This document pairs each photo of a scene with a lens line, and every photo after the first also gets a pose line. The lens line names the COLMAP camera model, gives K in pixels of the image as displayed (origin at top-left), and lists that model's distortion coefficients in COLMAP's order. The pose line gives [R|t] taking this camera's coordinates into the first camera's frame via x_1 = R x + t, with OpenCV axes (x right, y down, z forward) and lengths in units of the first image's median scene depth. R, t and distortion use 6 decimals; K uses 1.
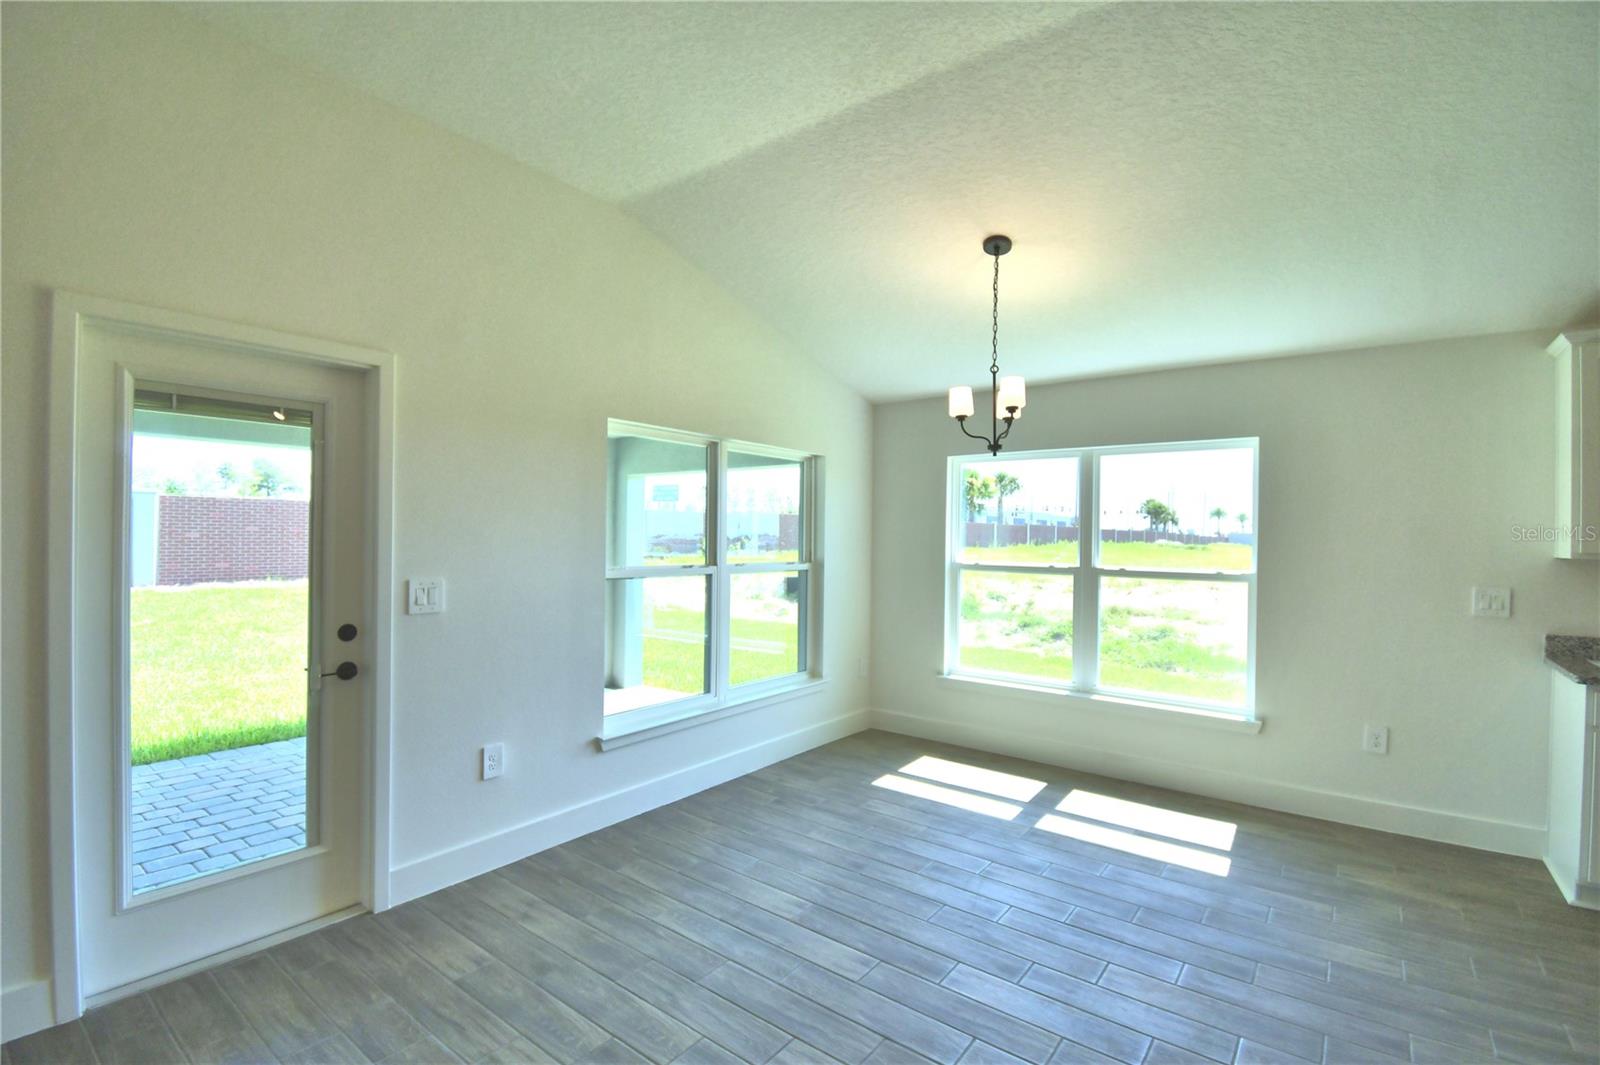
lens RADIAL K [[731.3, 0, 800.0], [0, 731.3, 532.5], [0, 0, 1]] dist [0.016264, -0.024667]
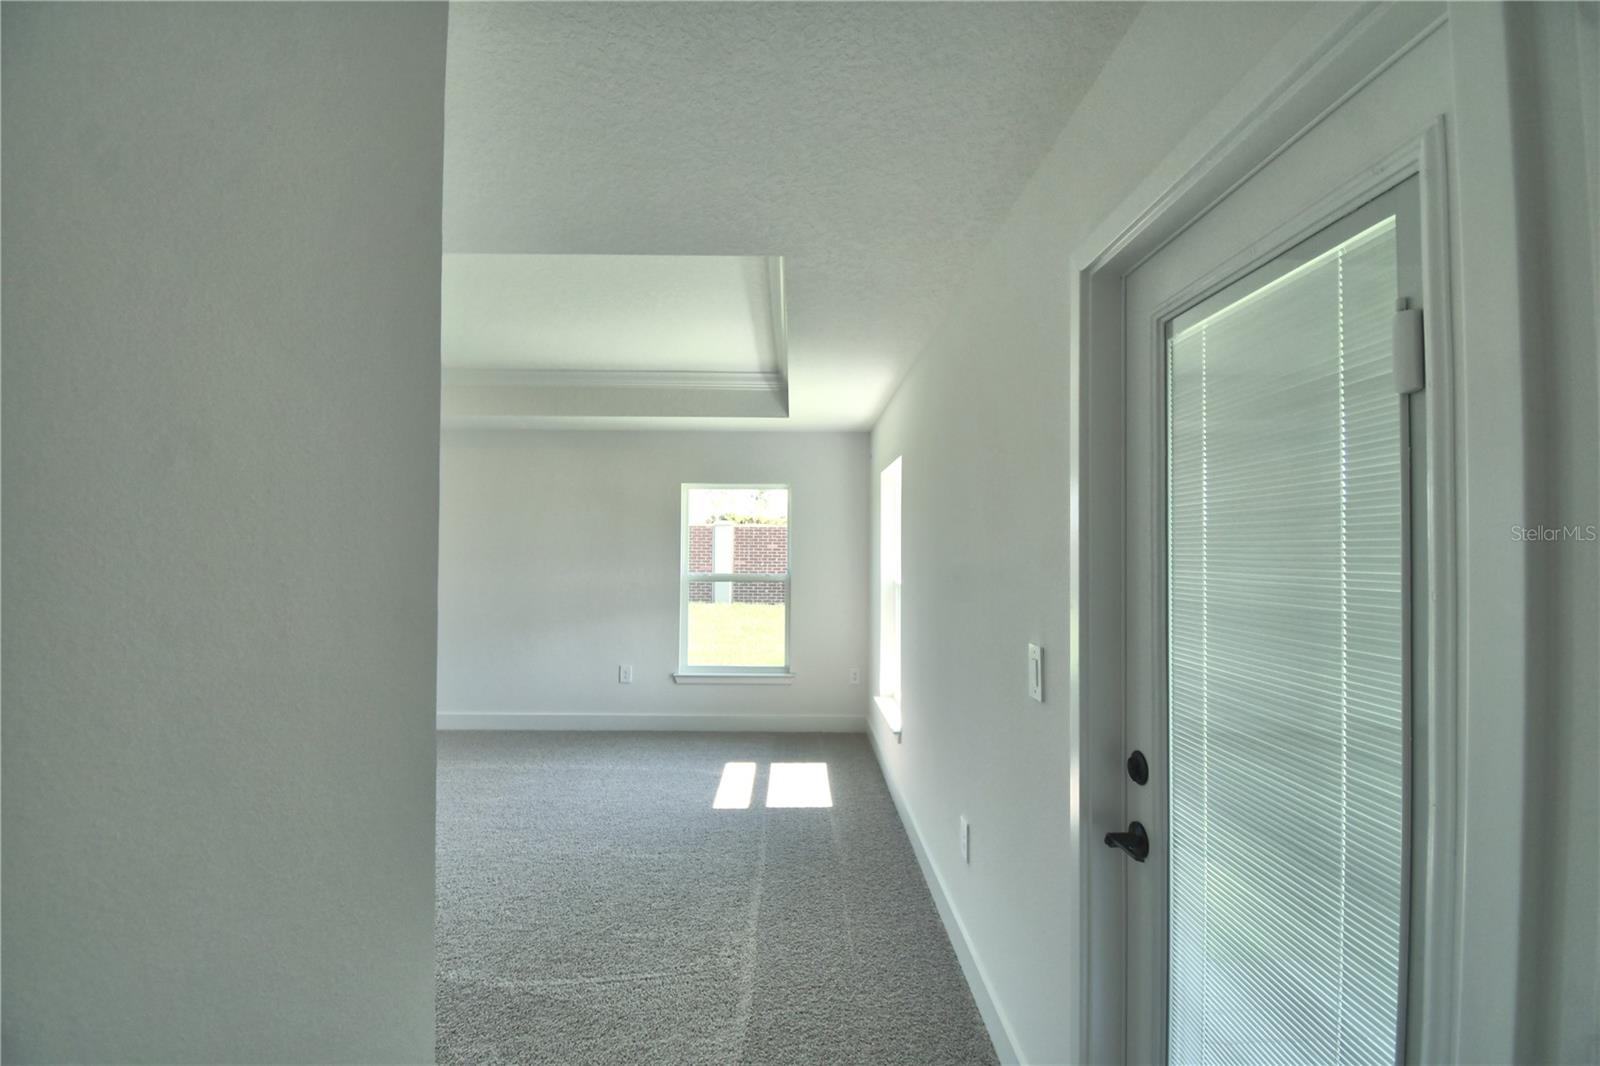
lens RADIAL K [[731.3, 0, 800.0], [0, 731.3, 533.0], [0, 0, 1]] dist [0.016264, -0.024667]
pose [[0.619494, -0.026251, -0.784563, 1.352860], [0.005162, 0.999555, -0.029369, 0.032296], [0.784985, 0.014144, 0.619354, 0.287423]]
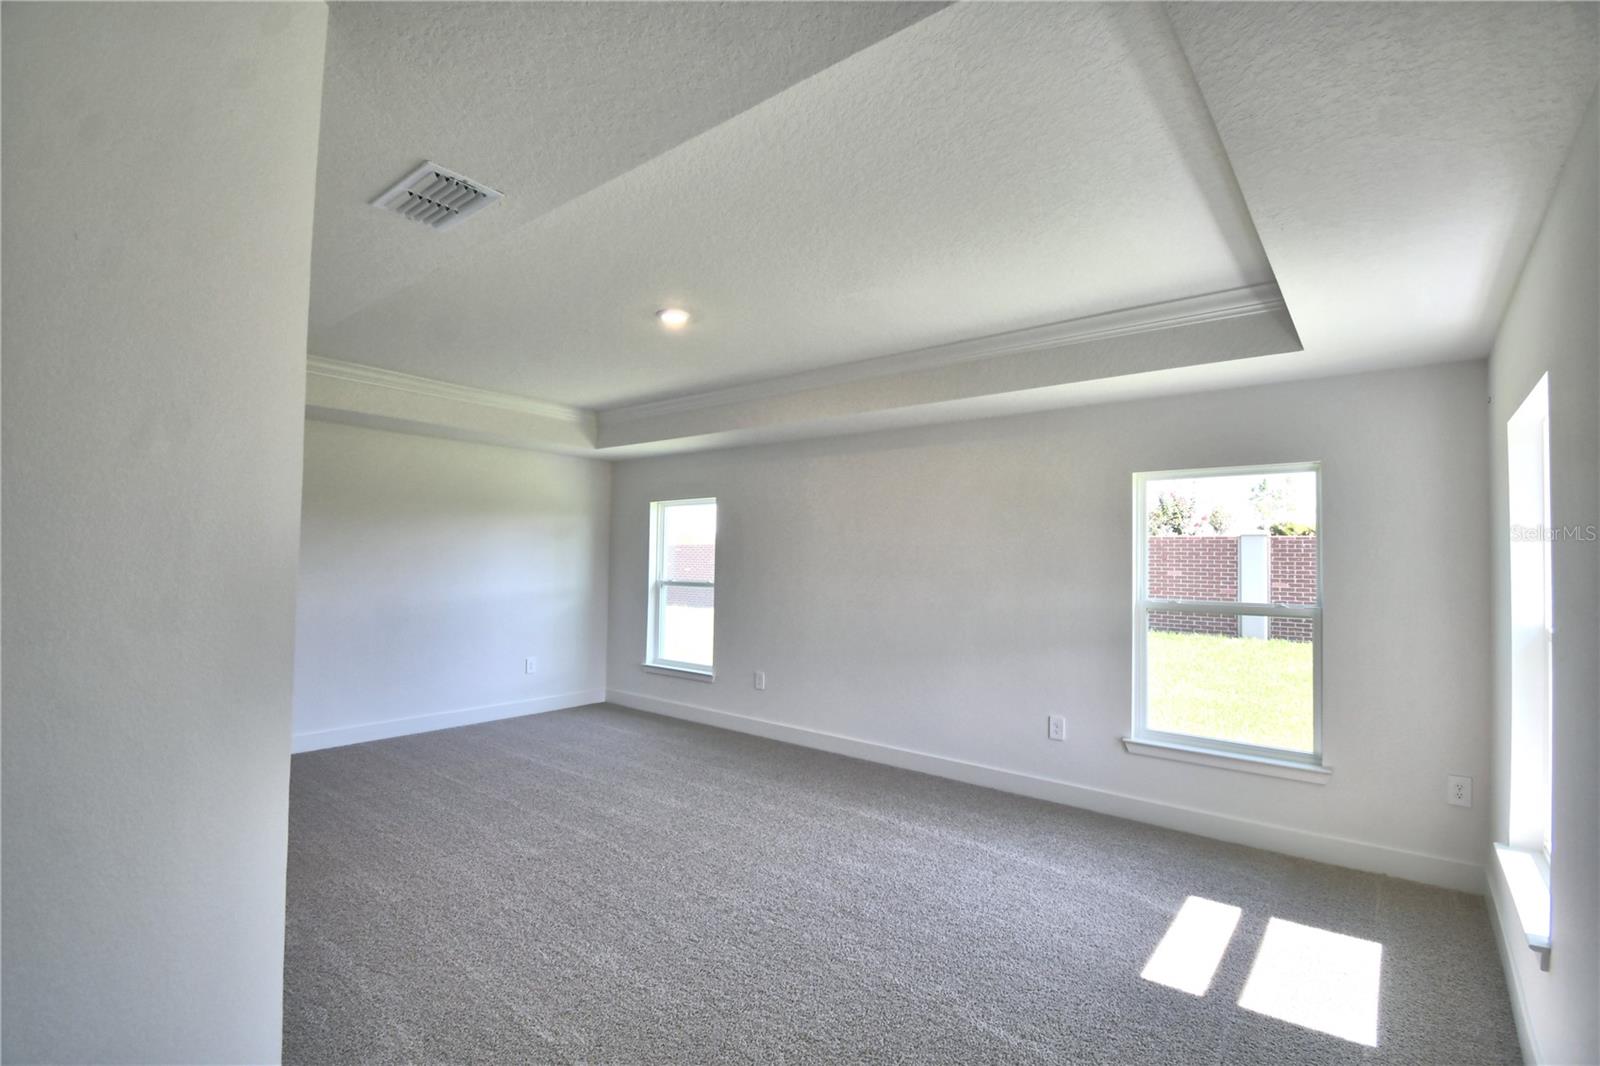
lens RADIAL K [[731.3, 0, 800.0], [0, 731.3, 533.0], [0, 0, 1]] dist [0.016264, -0.024667]
pose [[-0.031836, -0.050753, -0.998204, 1.052269], [-0.012310, 0.998654, -0.050383, 0.035534], [0.999417, 0.010684, -0.032418, 0.646484]]
